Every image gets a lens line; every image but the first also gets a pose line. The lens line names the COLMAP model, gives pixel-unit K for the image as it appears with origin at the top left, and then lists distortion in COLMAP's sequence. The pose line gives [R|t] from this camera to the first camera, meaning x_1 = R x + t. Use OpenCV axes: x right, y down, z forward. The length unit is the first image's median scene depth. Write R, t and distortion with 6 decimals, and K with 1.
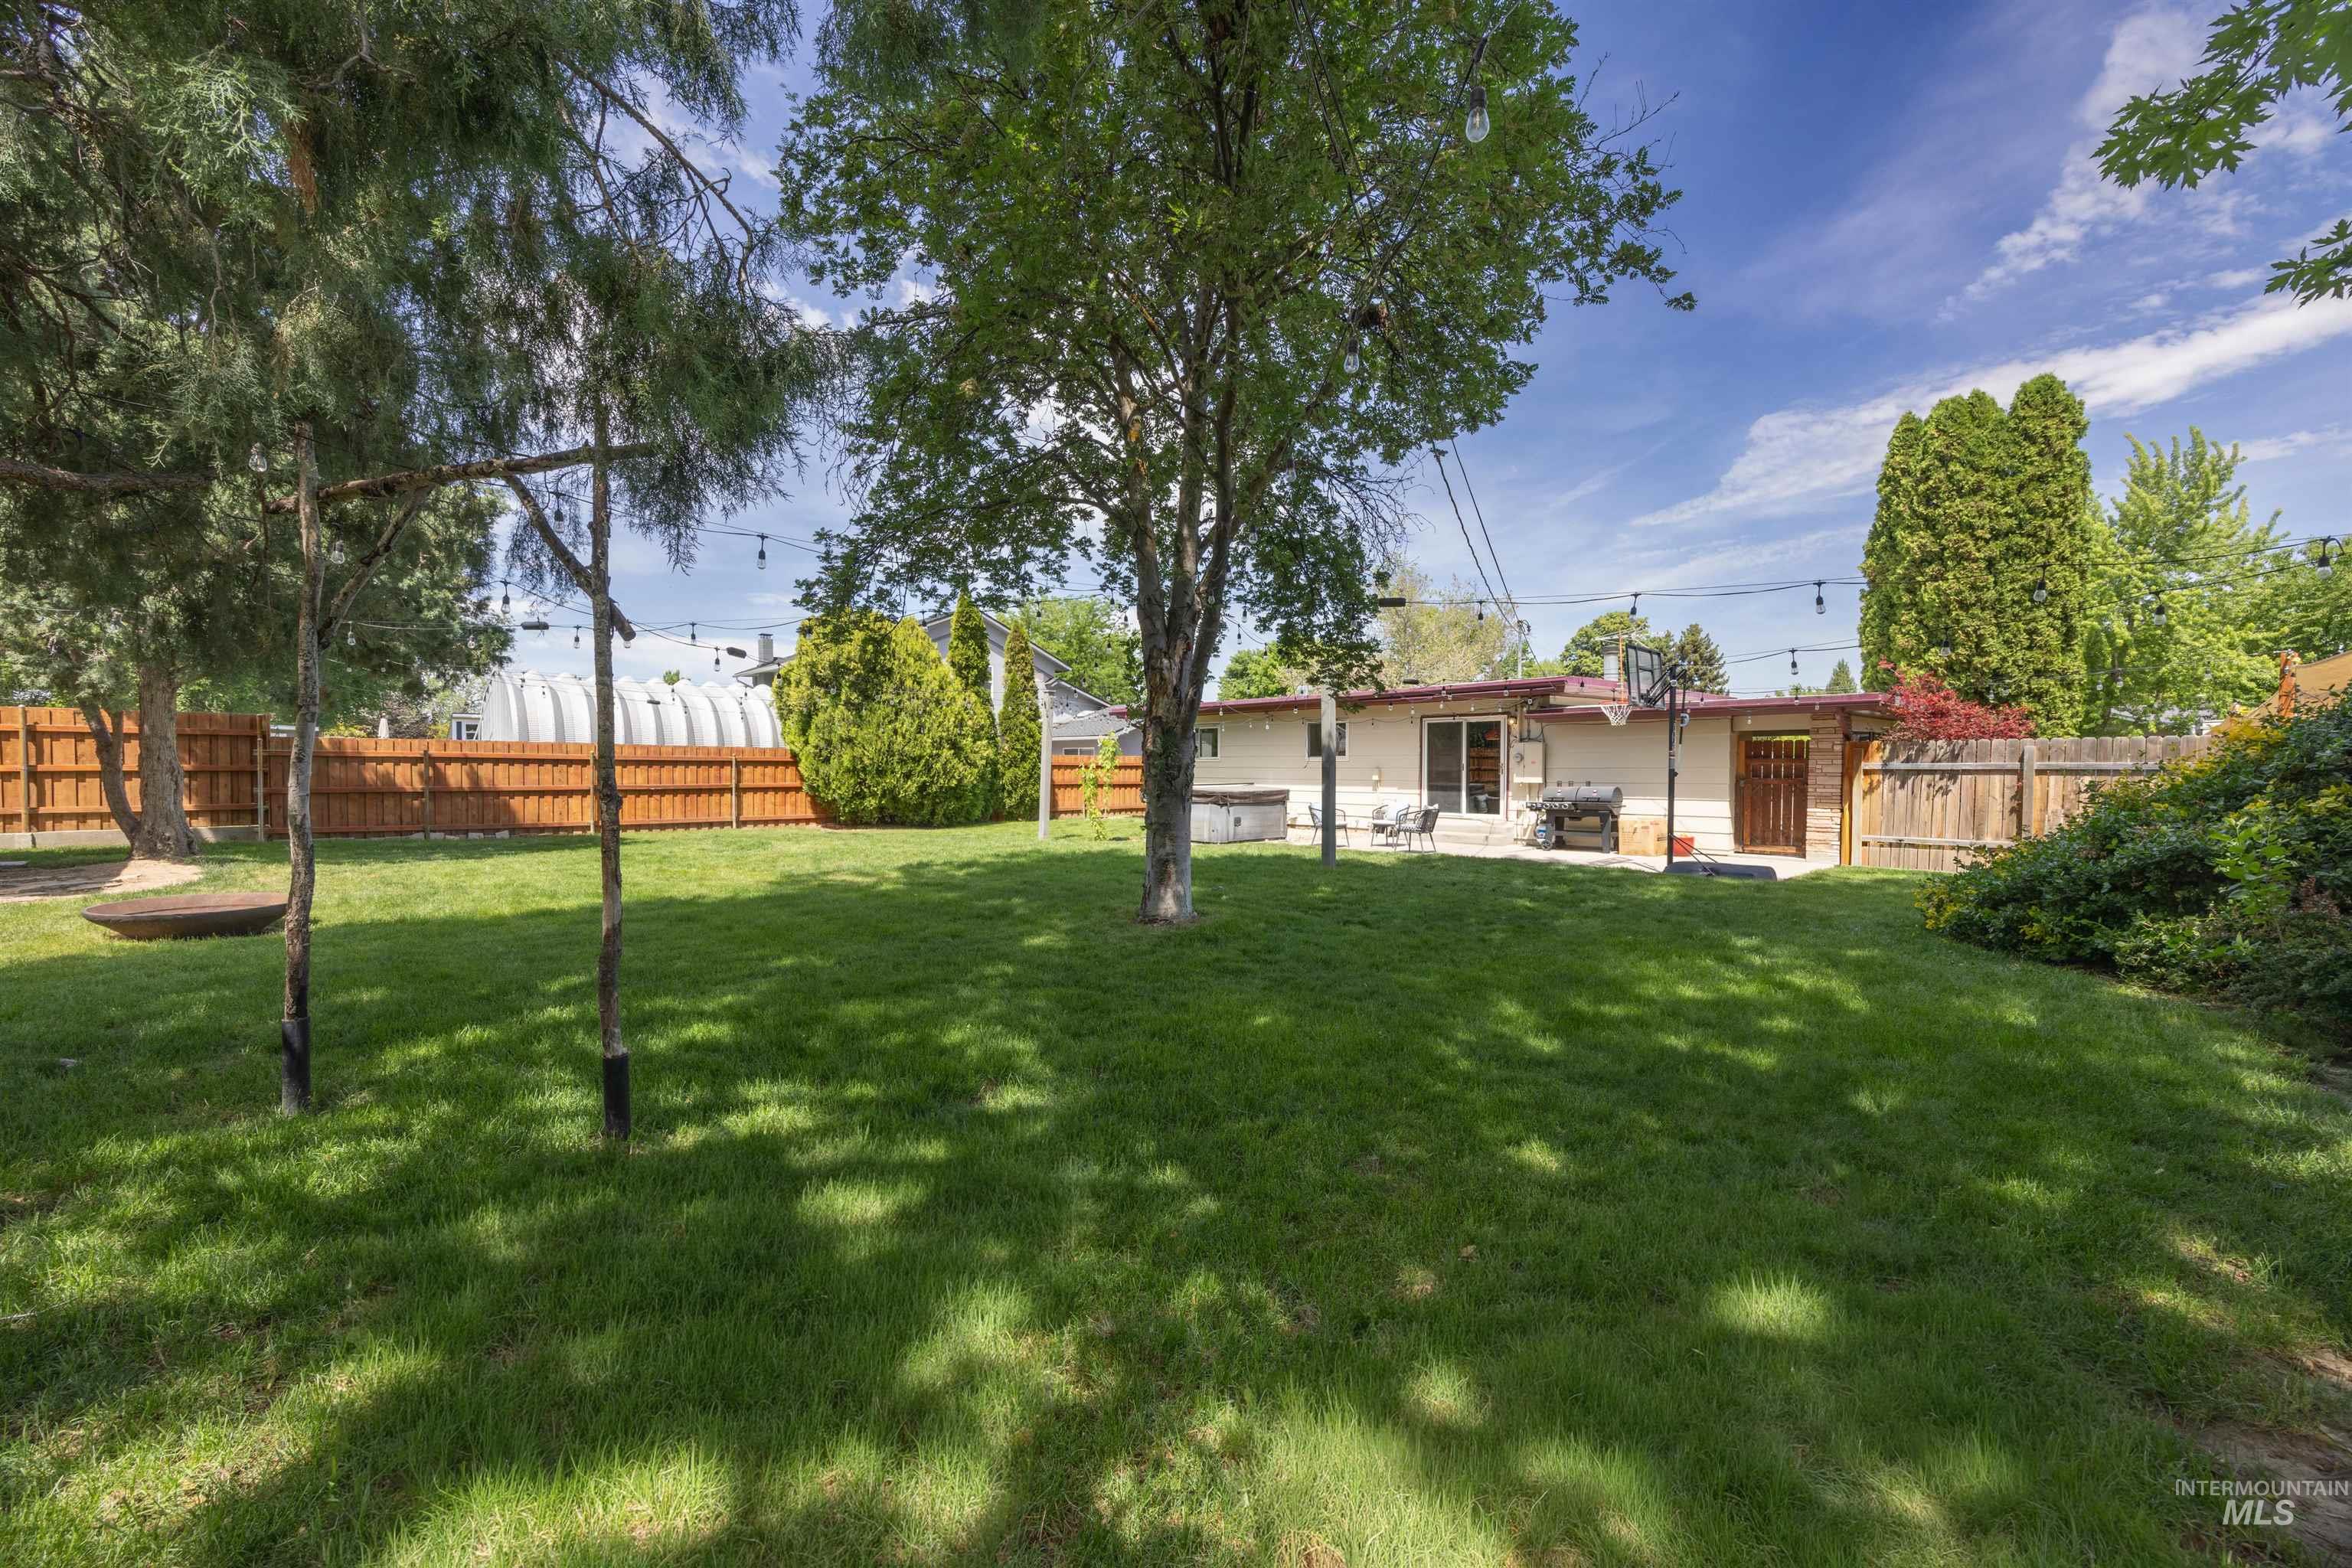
lens RADIAL K [[917.8, 0, 1158.2], [0, 917.8, 788.4], [0, 0, 1]] dist [0.001291, 0.000073]
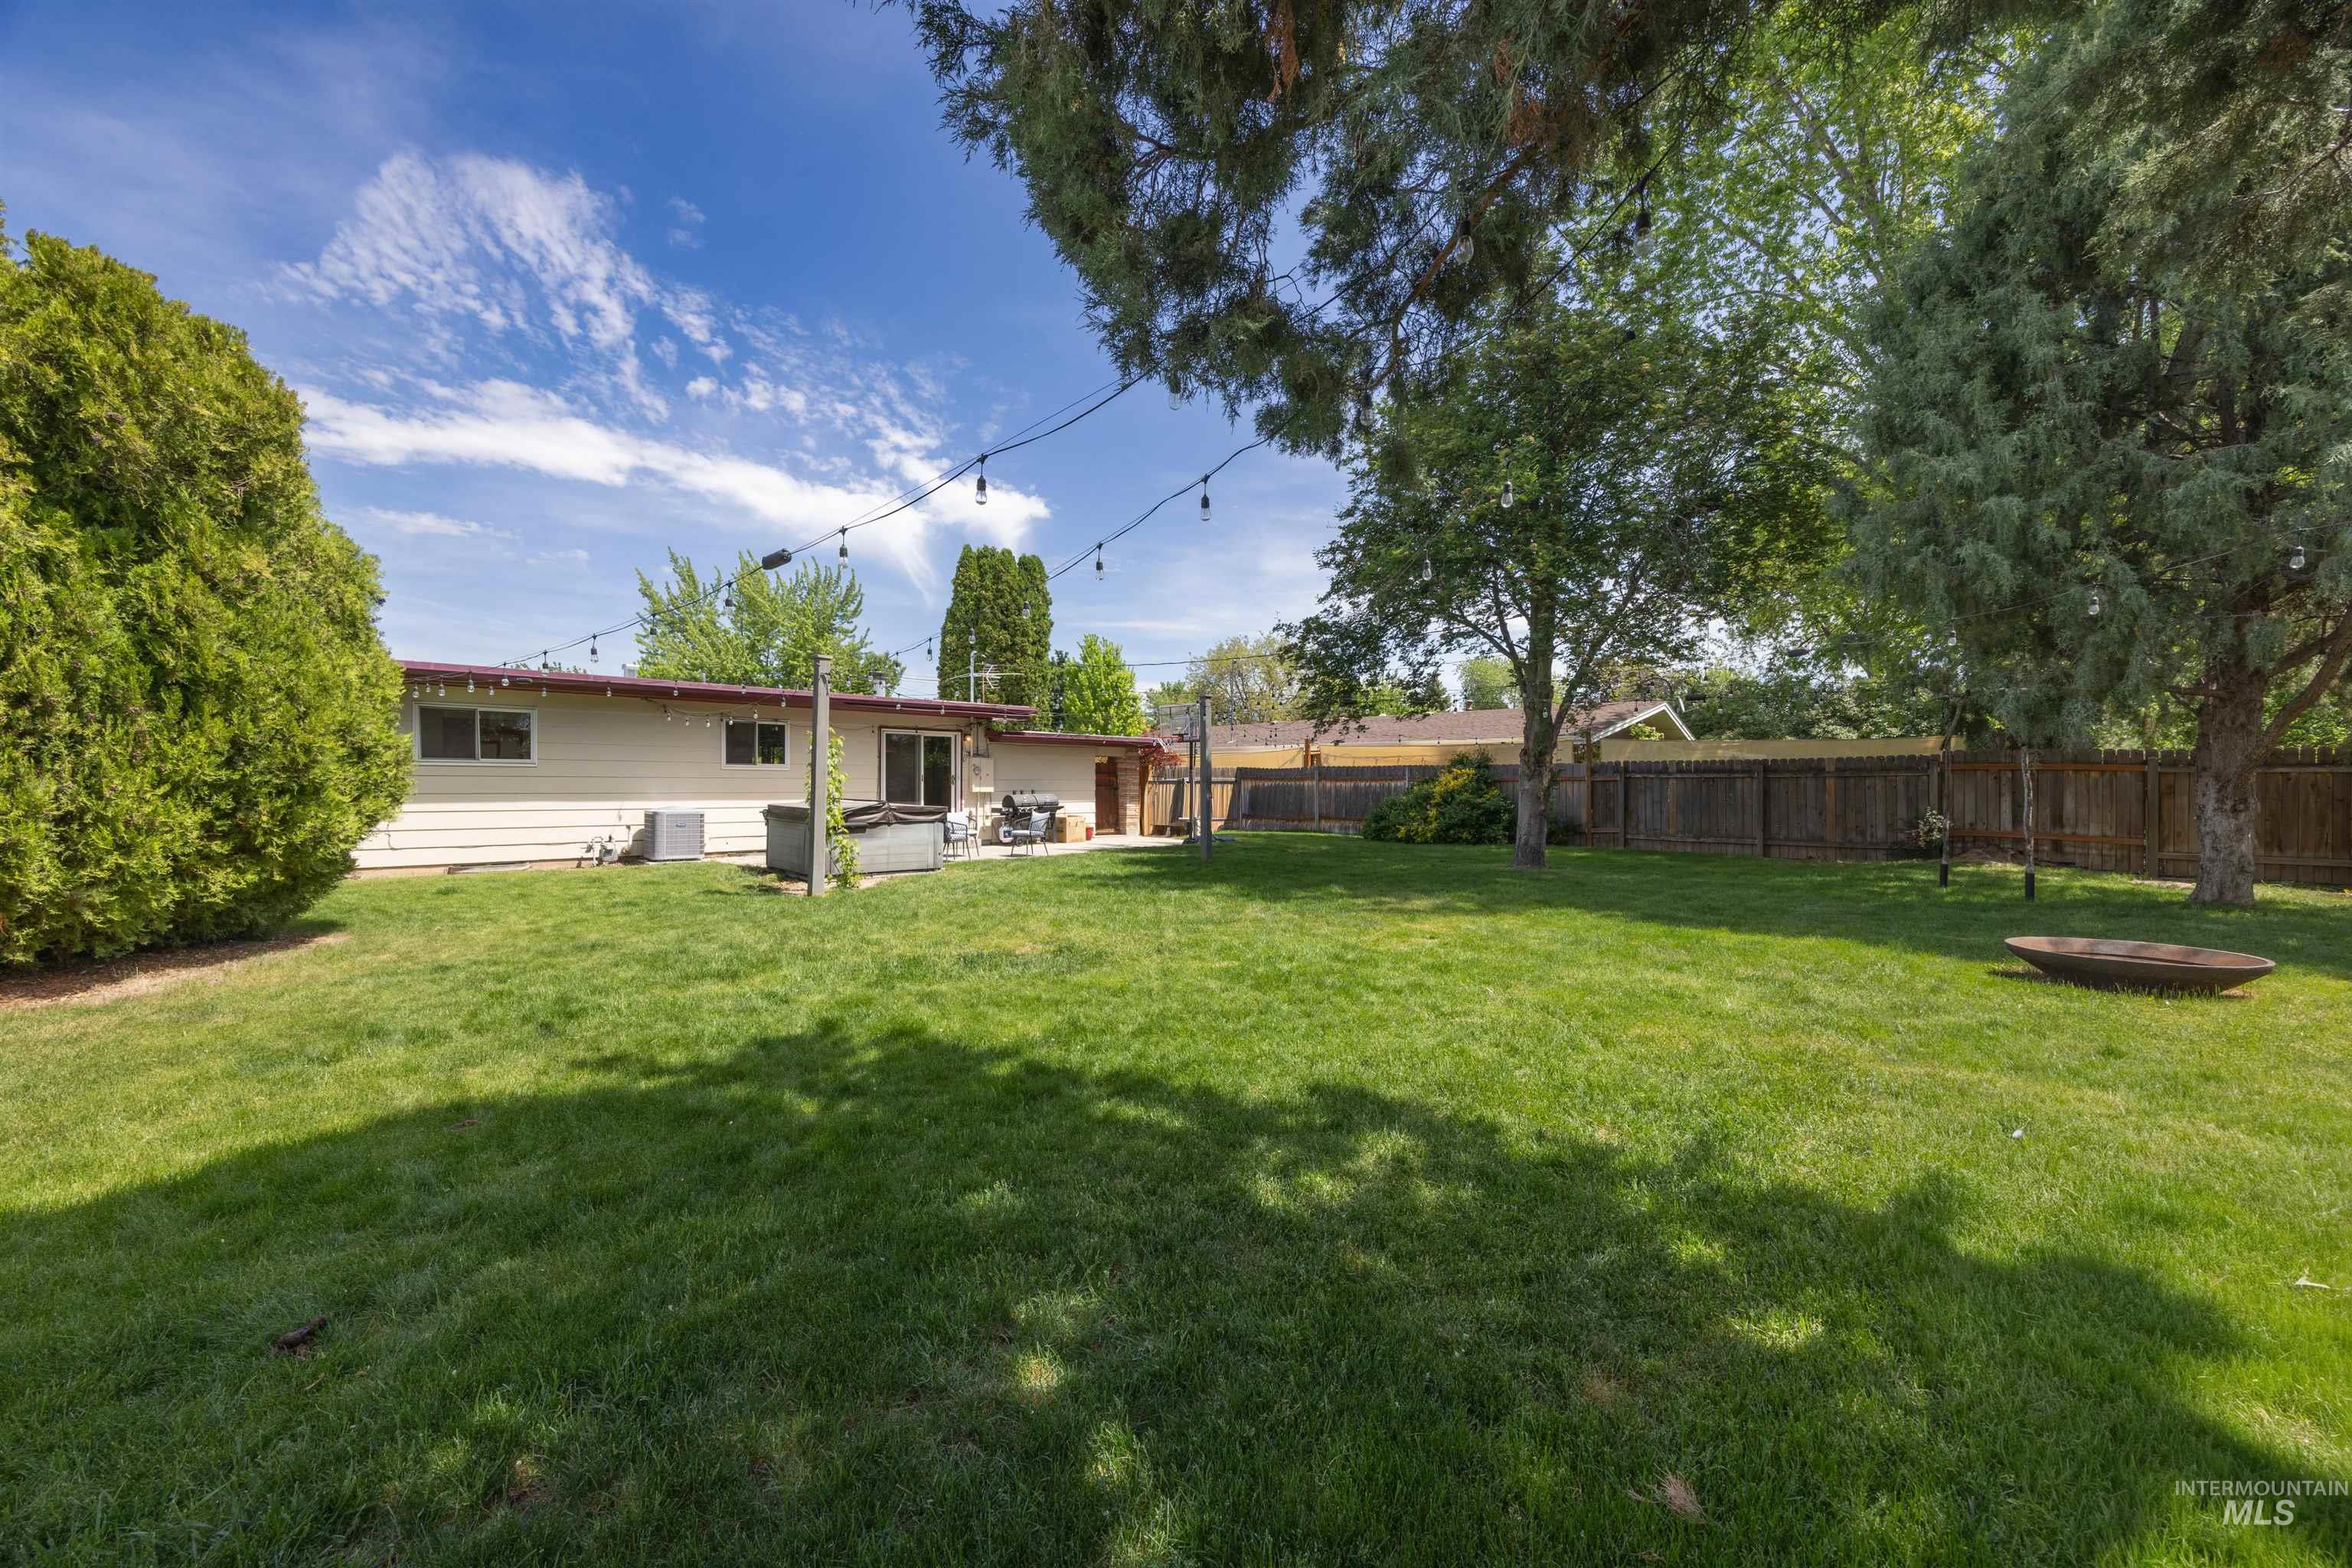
lens RADIAL K [[897.0, 0, 1165.4], [0, 897.0, 737.6], [0, 0, 1]] dist [-0.000420, 0.000011]
pose [[-0.058578, 0.046153, 0.997215, -0.707408], [0.014197, 0.998868, -0.045396, -0.018467], [-0.998182, 0.011498, -0.059167, 0.758536]]
